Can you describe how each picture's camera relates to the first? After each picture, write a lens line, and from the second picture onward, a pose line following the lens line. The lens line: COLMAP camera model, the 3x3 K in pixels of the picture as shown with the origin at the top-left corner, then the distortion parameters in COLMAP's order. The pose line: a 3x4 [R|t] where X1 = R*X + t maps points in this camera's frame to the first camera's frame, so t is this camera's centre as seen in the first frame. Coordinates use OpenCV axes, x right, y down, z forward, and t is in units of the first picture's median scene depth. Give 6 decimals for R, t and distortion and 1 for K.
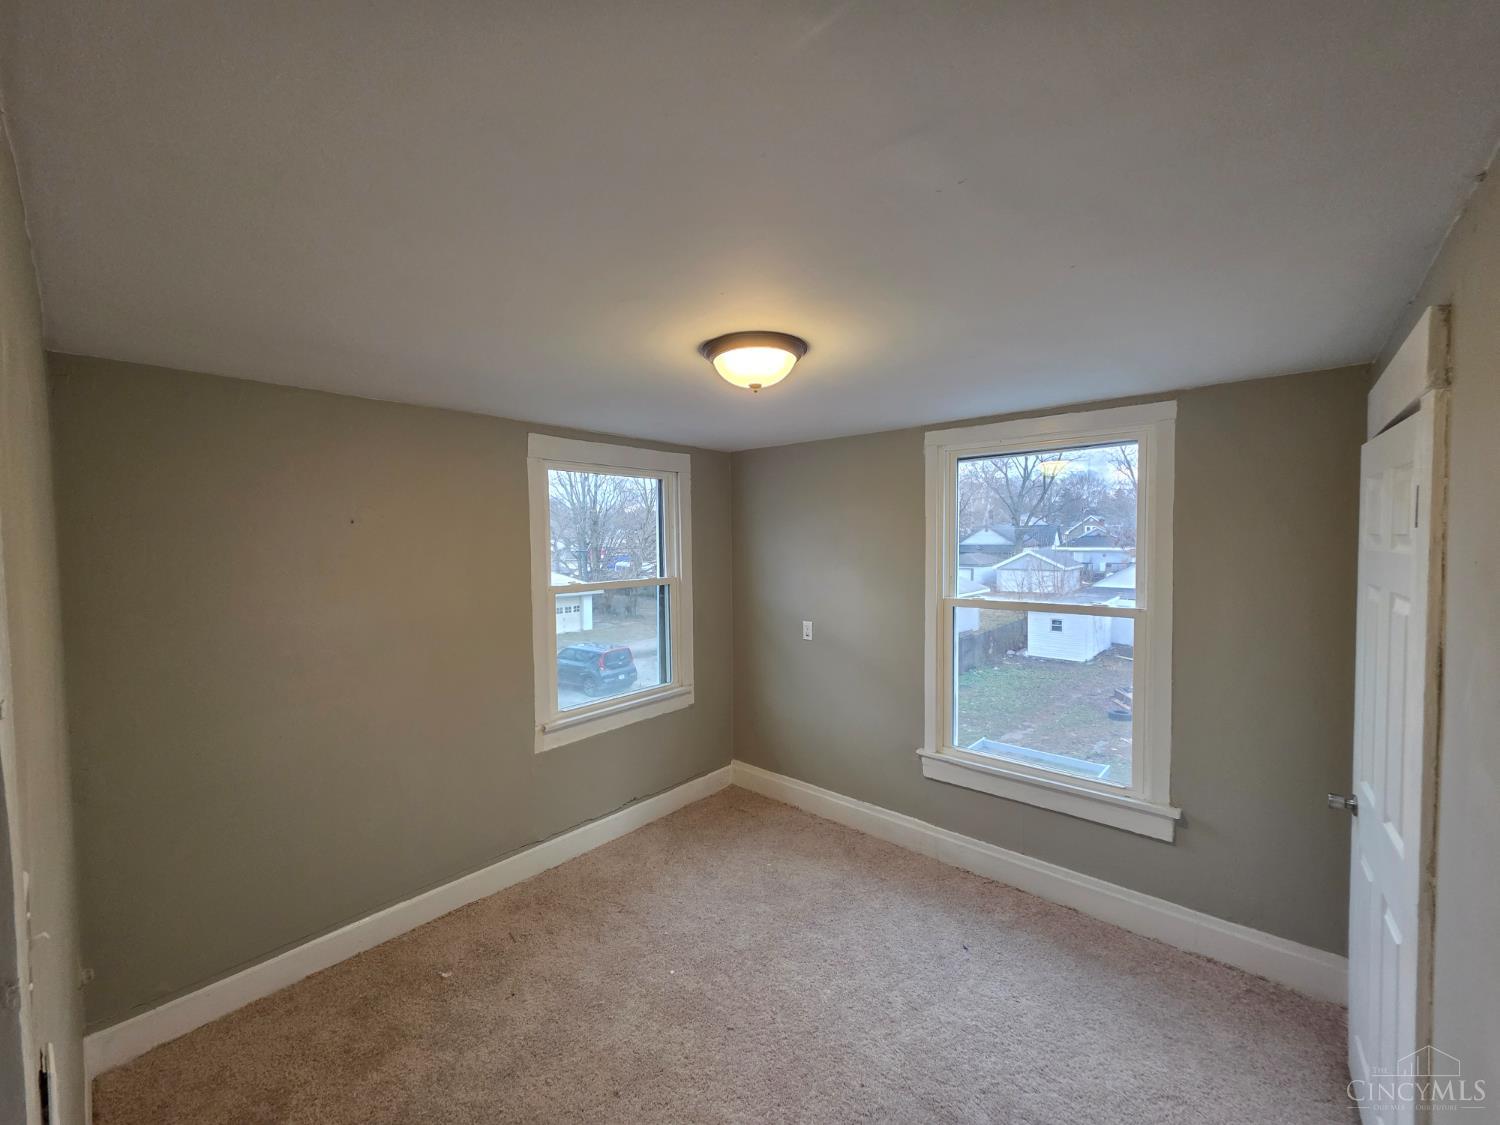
lens RADIAL K [[597.9, 0, 750.0], [0, 597.9, 562.5], [0, 0, 1]] dist [0.006169, -0.000027]
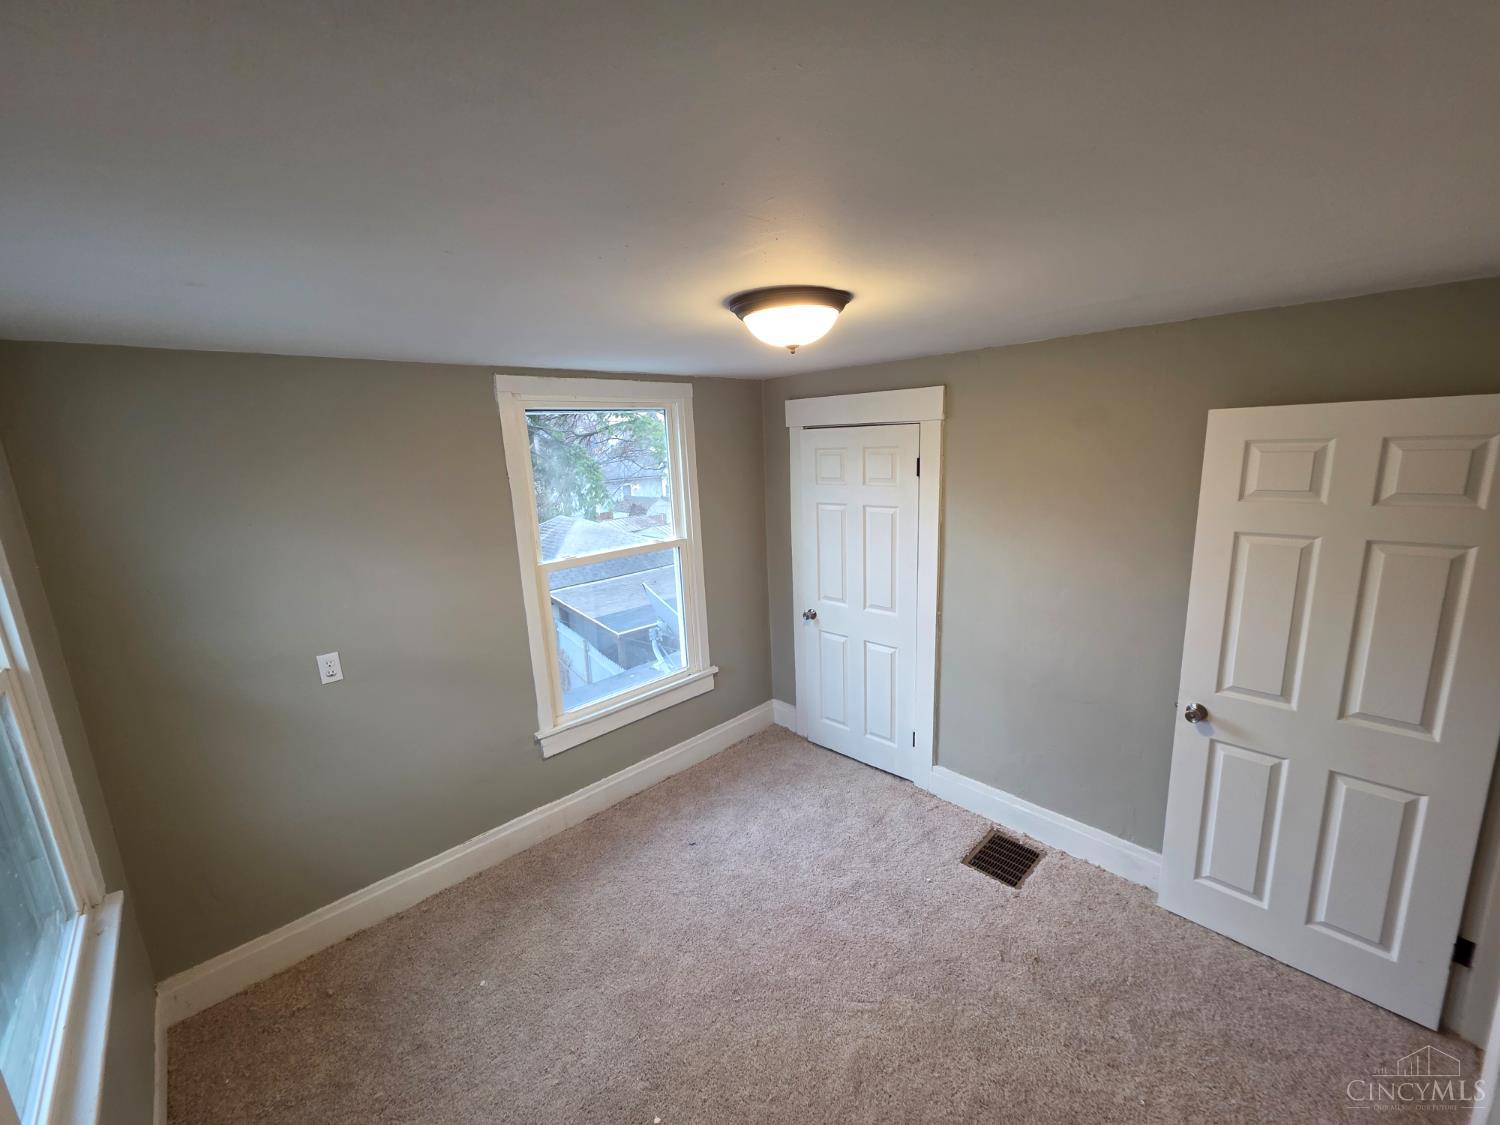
lens RADIAL K [[597.9, 0, 750.0], [0, 597.9, 562.5], [0, 0, 1]] dist [0.006169, -0.000027]
pose [[0.089070, -0.192993, 0.977149, -0.540009], [0.086330, 0.978852, 0.185460, -0.086197], [-0.992277, 0.067839, 0.103847, 0.582680]]
